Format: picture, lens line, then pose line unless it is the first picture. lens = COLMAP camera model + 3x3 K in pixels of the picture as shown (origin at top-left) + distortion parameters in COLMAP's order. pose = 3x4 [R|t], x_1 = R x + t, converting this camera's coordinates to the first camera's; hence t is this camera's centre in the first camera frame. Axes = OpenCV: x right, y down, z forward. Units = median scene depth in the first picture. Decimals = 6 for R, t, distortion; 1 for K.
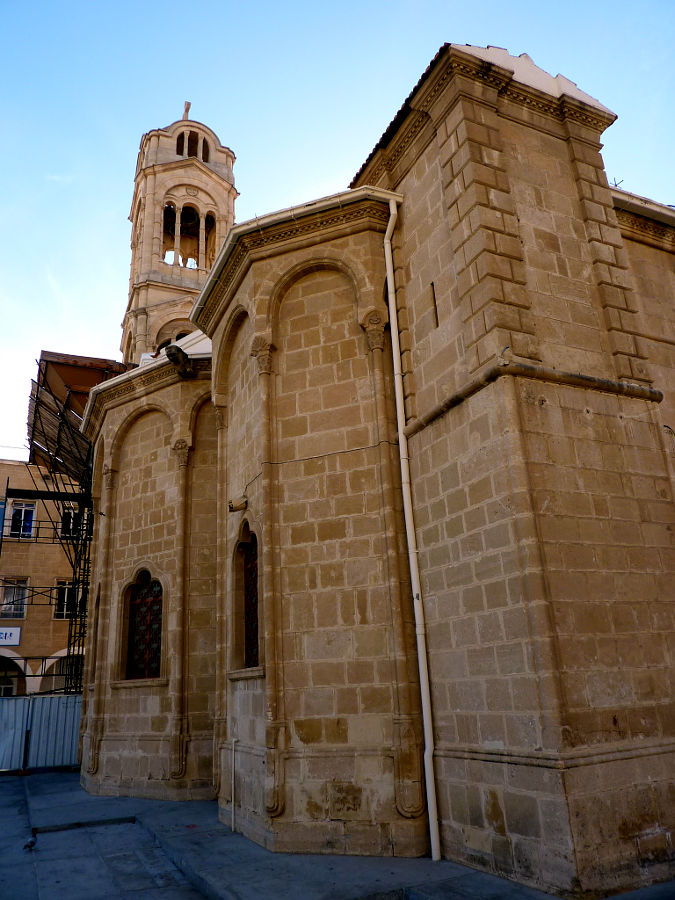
lens RADIAL K [[665.3, 0, 337.5], [0, 665.3, 450.0], [0, 0, 1]] dist [-0.001965, -0.030610]
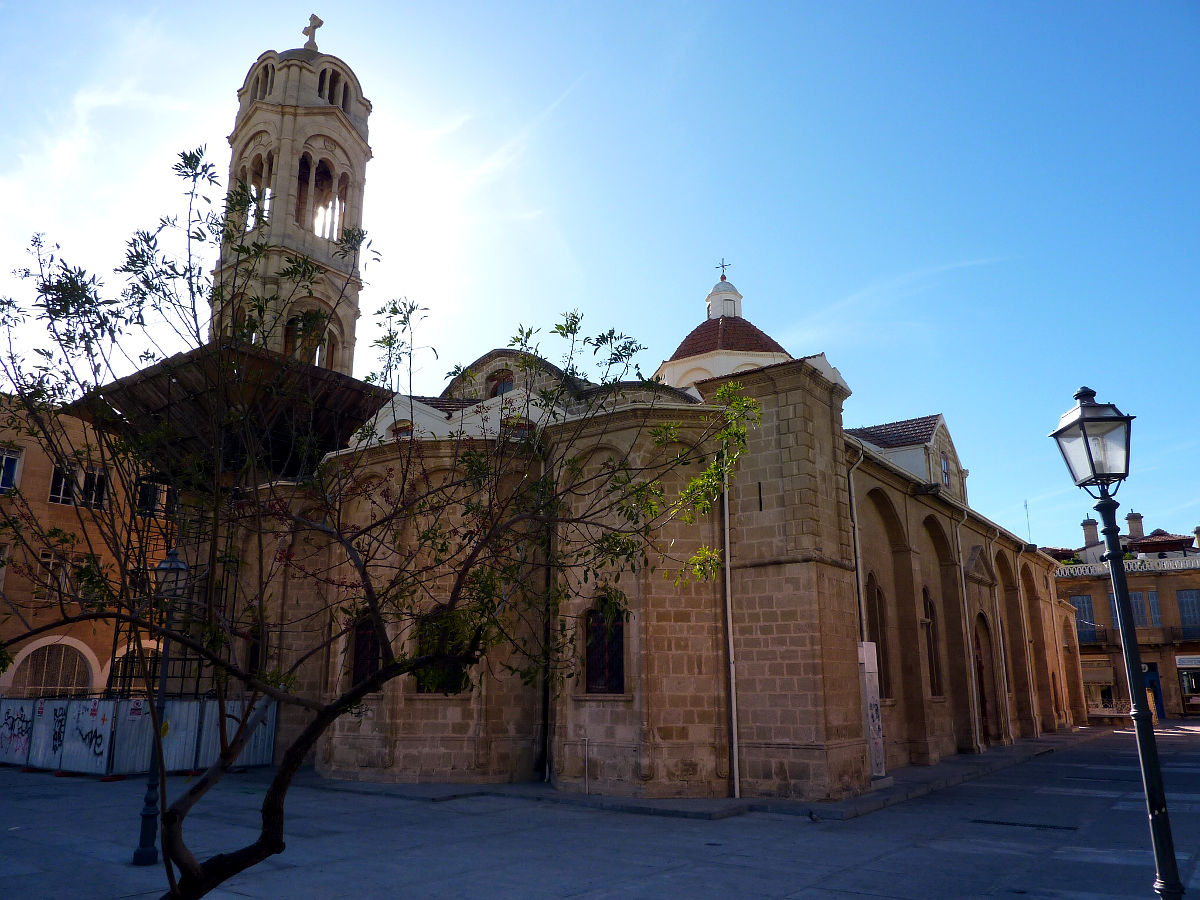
lens RADIAL K [[887.0, 0, 600.0], [0, 887.0, 450.0], [0, 0, 1]] dist [-0.001965, -0.030610]
pose [[0.867480, 0.177148, 0.464863, -1.430703], [-0.205870, 0.978514, 0.011285, -0.300983], [-0.452876, -0.105490, 0.885311, -0.922744]]
